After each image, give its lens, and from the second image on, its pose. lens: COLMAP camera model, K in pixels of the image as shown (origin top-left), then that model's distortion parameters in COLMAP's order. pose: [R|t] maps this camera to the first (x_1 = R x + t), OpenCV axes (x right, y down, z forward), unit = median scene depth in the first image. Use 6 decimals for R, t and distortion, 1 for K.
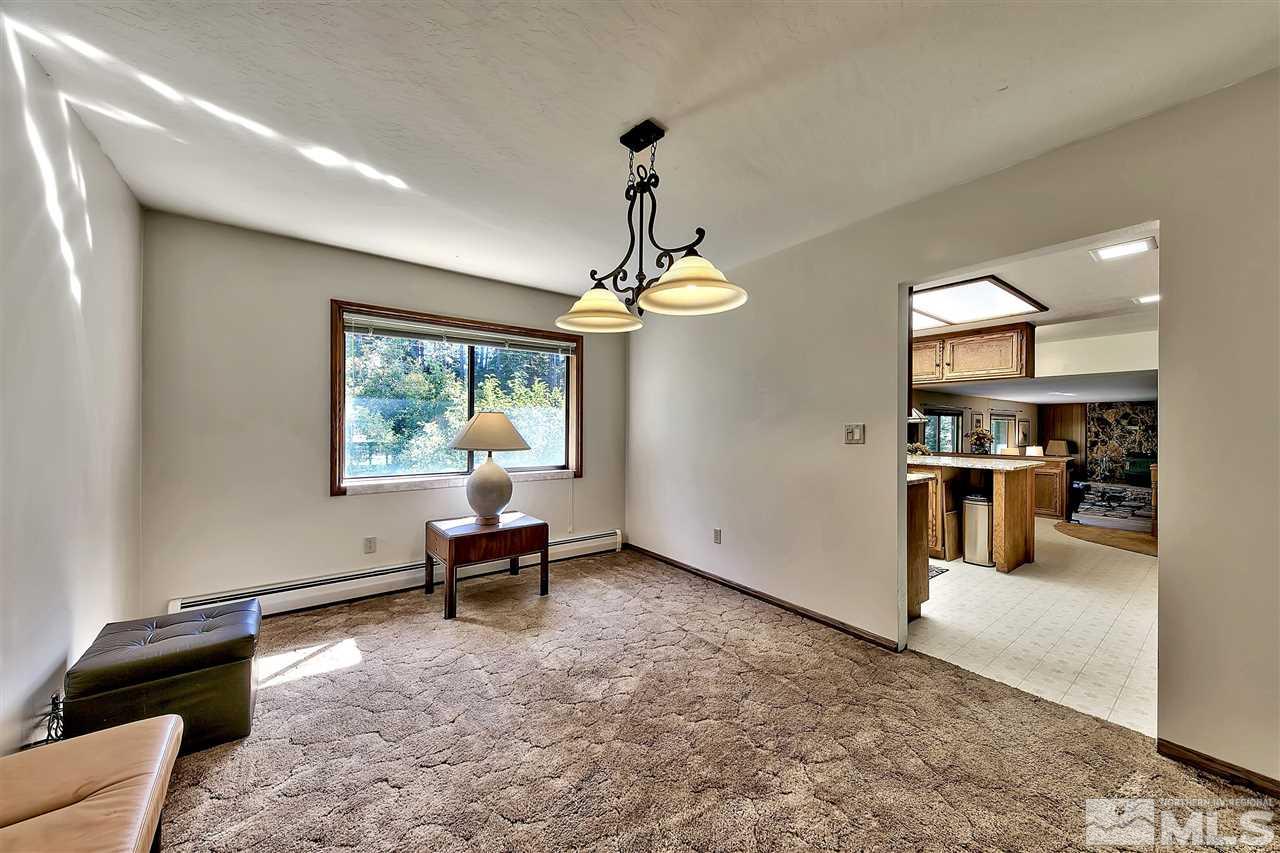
lens RADIAL K [[451.3, 0, 646.2], [0, 451.3, 429.6], [0, 0, 1]] dist [-0.000090, -0.000251]
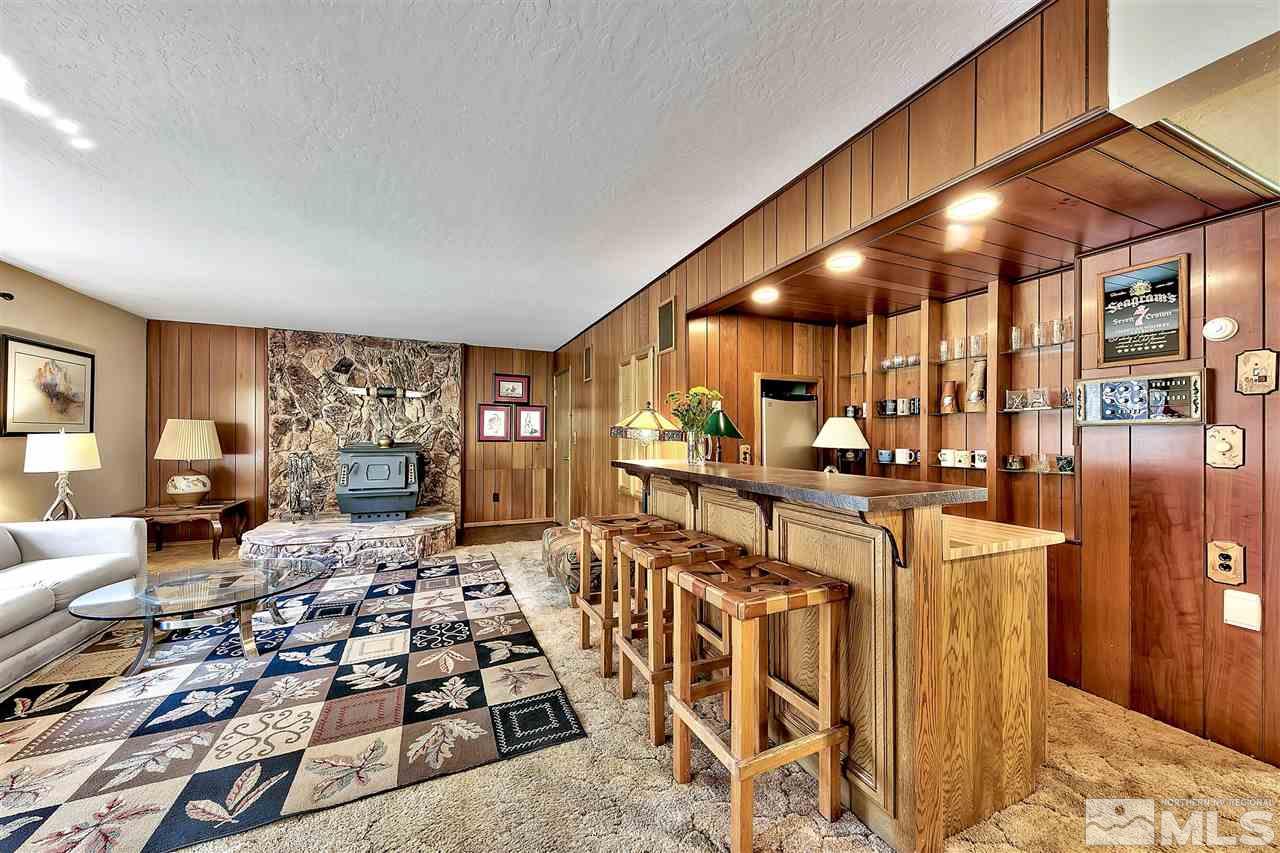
lens RADIAL K [[451.3, 0, 633.8], [0, 451.3, 435.6], [0, 0, 1]] dist [-0.000090, -0.000251]
pose [[0.228278, 0.000720, 0.973596, 0.673882], [0.000927, 0.999999, -0.000957, 0.040658], [-0.973596, 0.001121, 0.228277, 0.600169]]
